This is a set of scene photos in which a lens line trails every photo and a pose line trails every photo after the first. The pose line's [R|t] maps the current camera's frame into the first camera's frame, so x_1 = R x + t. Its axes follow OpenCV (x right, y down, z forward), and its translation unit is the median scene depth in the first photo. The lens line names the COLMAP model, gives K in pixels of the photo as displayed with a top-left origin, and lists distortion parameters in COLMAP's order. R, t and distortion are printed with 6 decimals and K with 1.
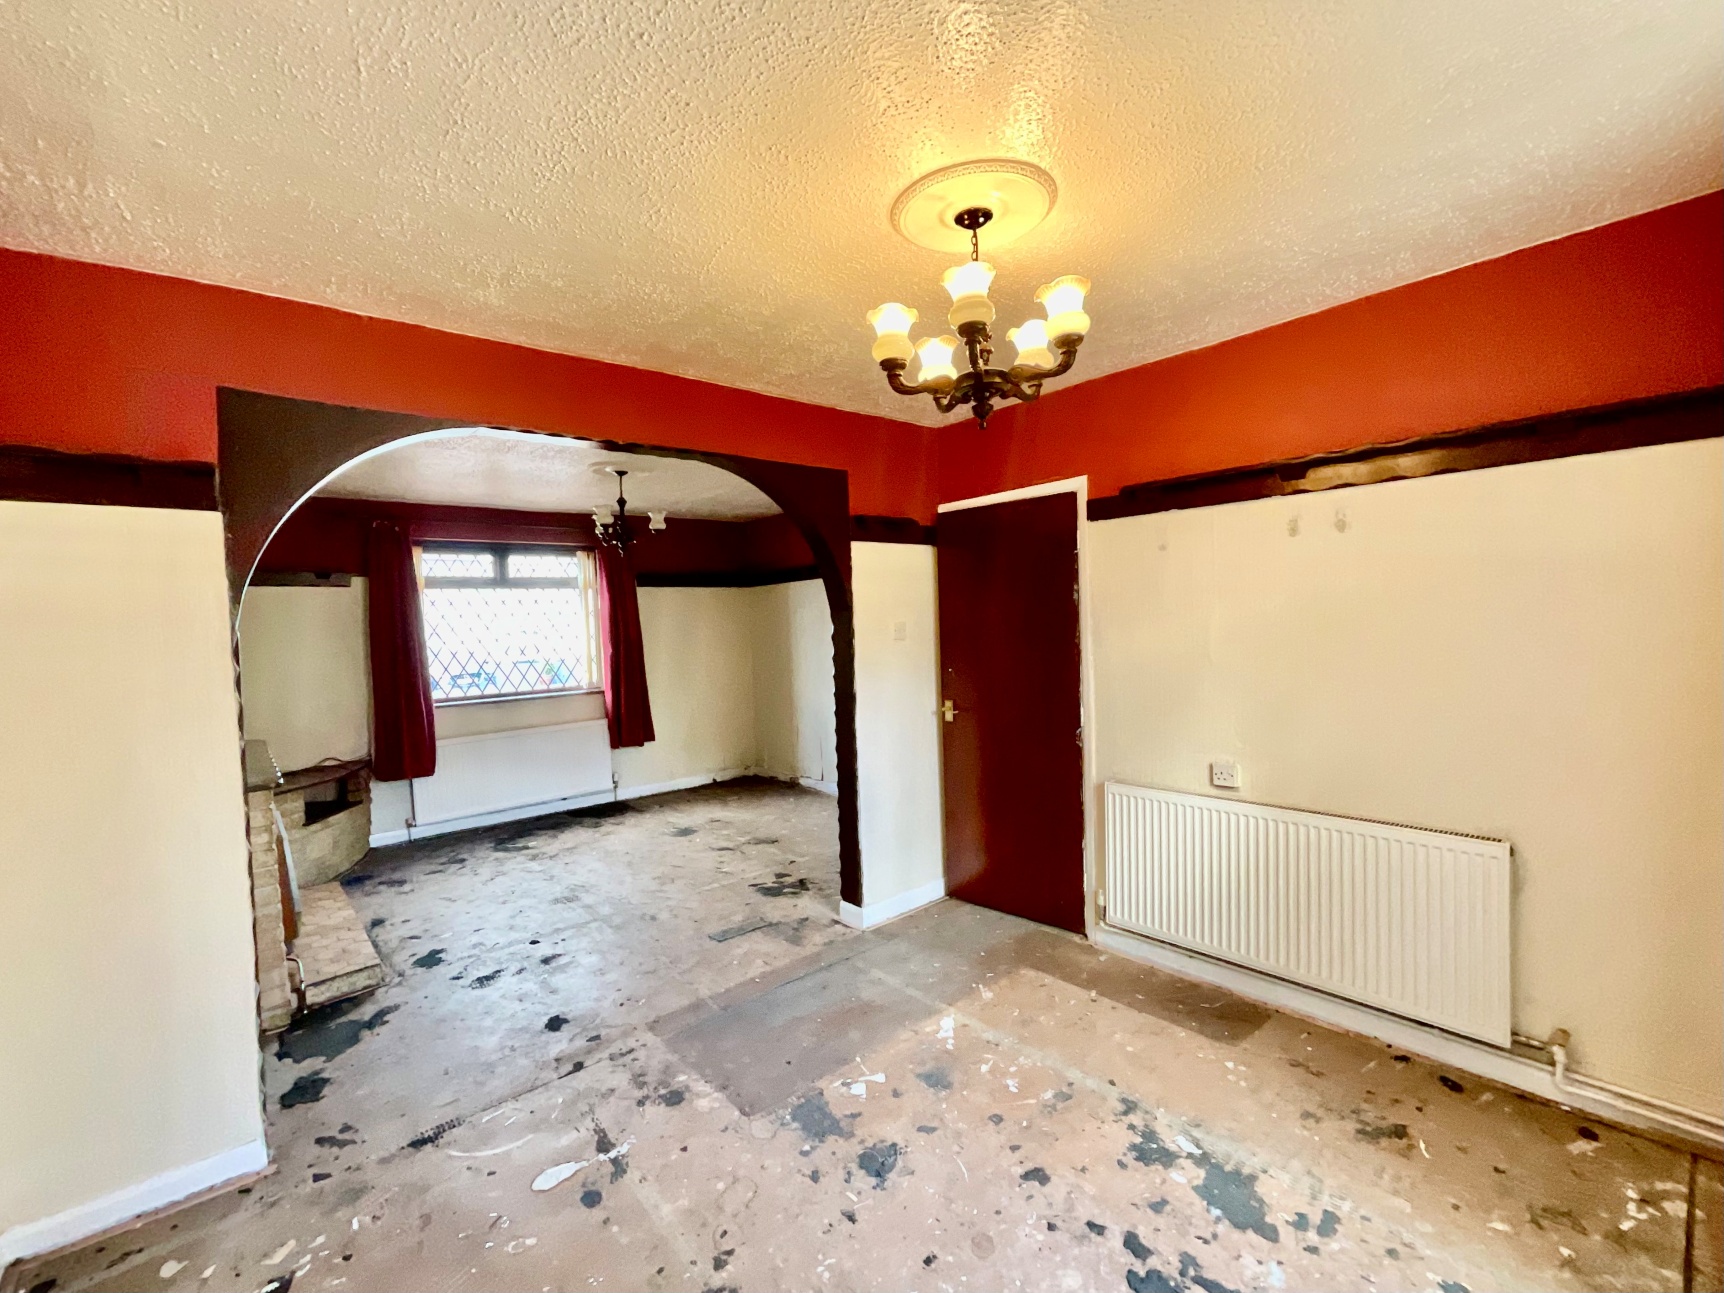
lens RADIAL K [[765.7, 0, 857.4], [0, 765.7, 650.7], [0, 0, 1]] dist [-0.010442, 0.000409]
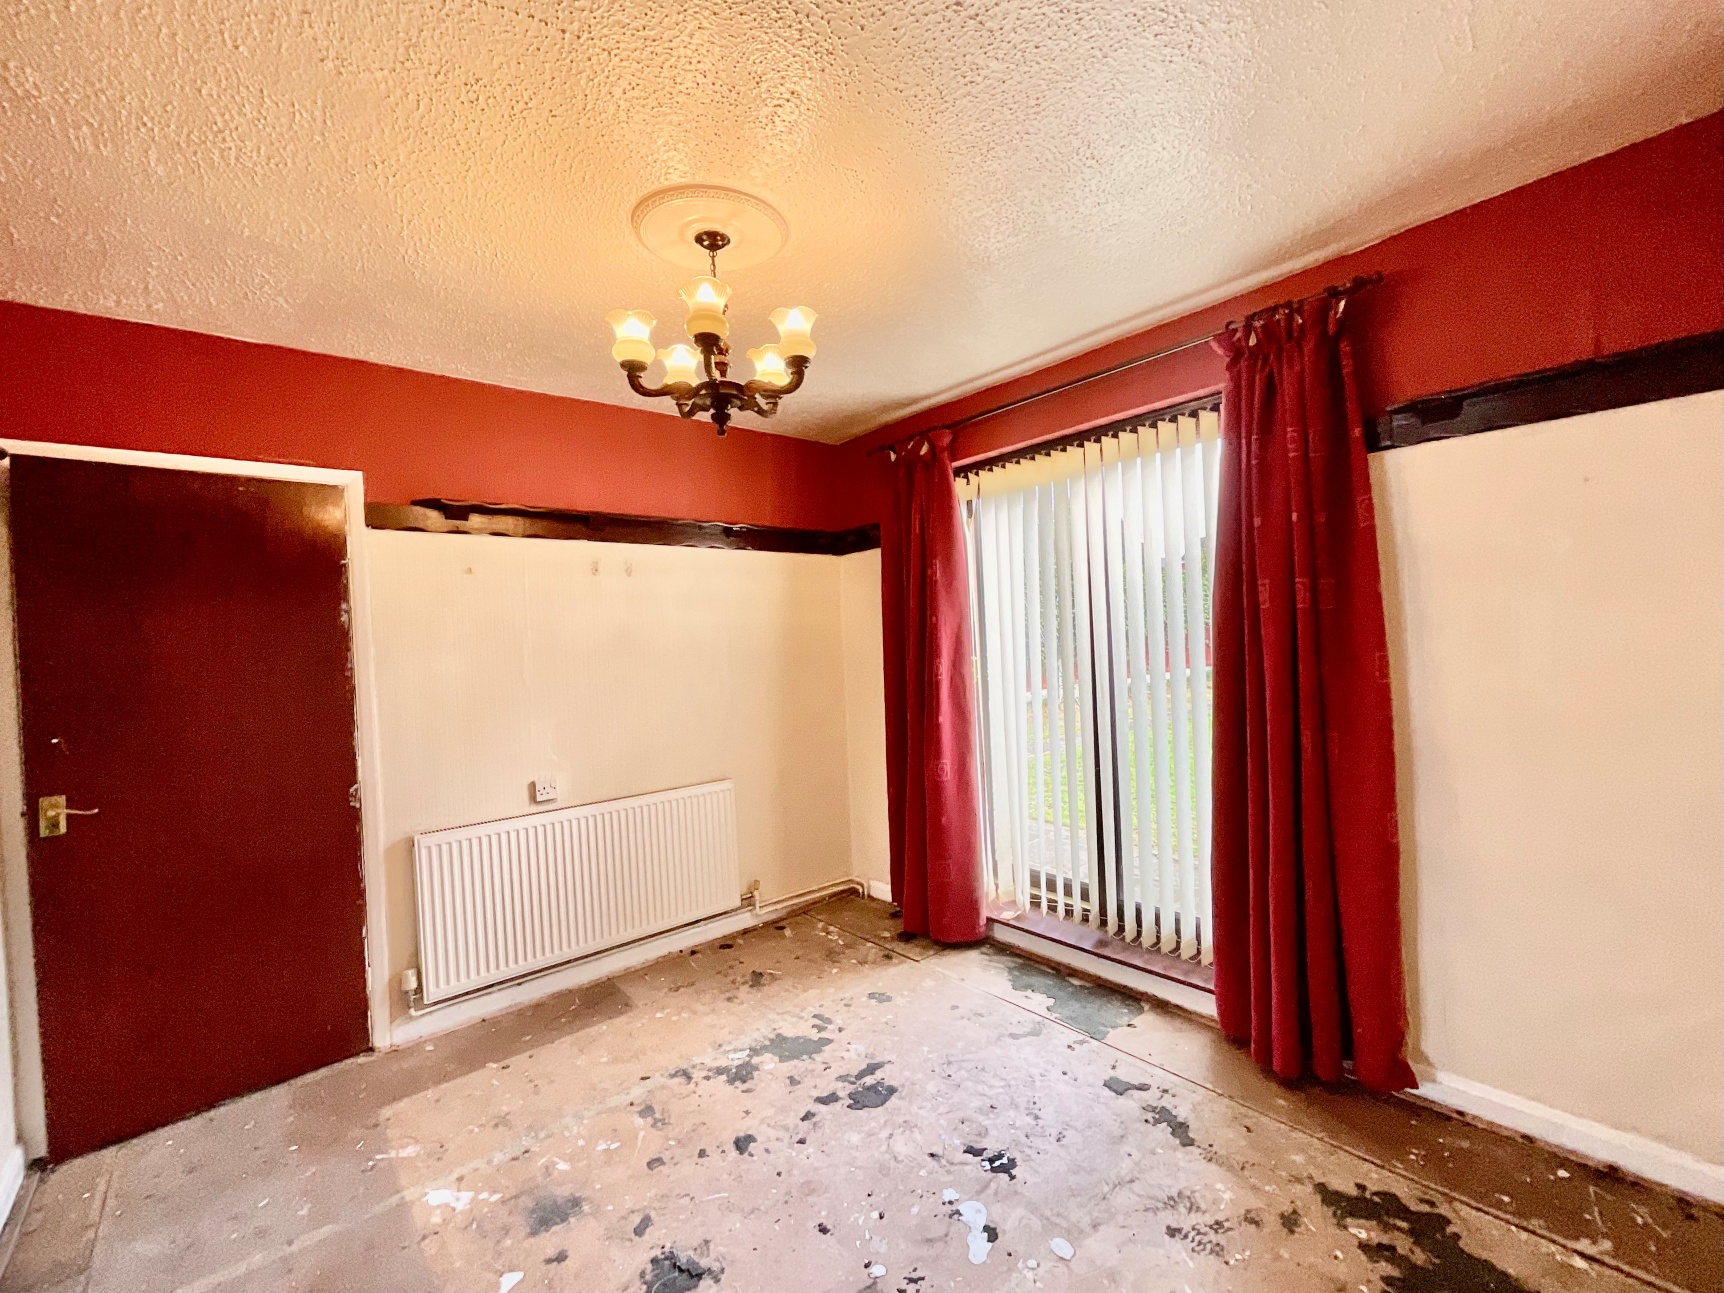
lens RADIAL K [[765.7, 0, 857.4], [0, 765.7, 650.7], [0, 0, 1]] dist [-0.010442, 0.000409]
pose [[-0.042354, 0.026547, 0.998750, -0.742509], [0.086715, 0.995972, -0.022796, 0.037954], [-0.995332, 0.085641, -0.044485, 0.723408]]
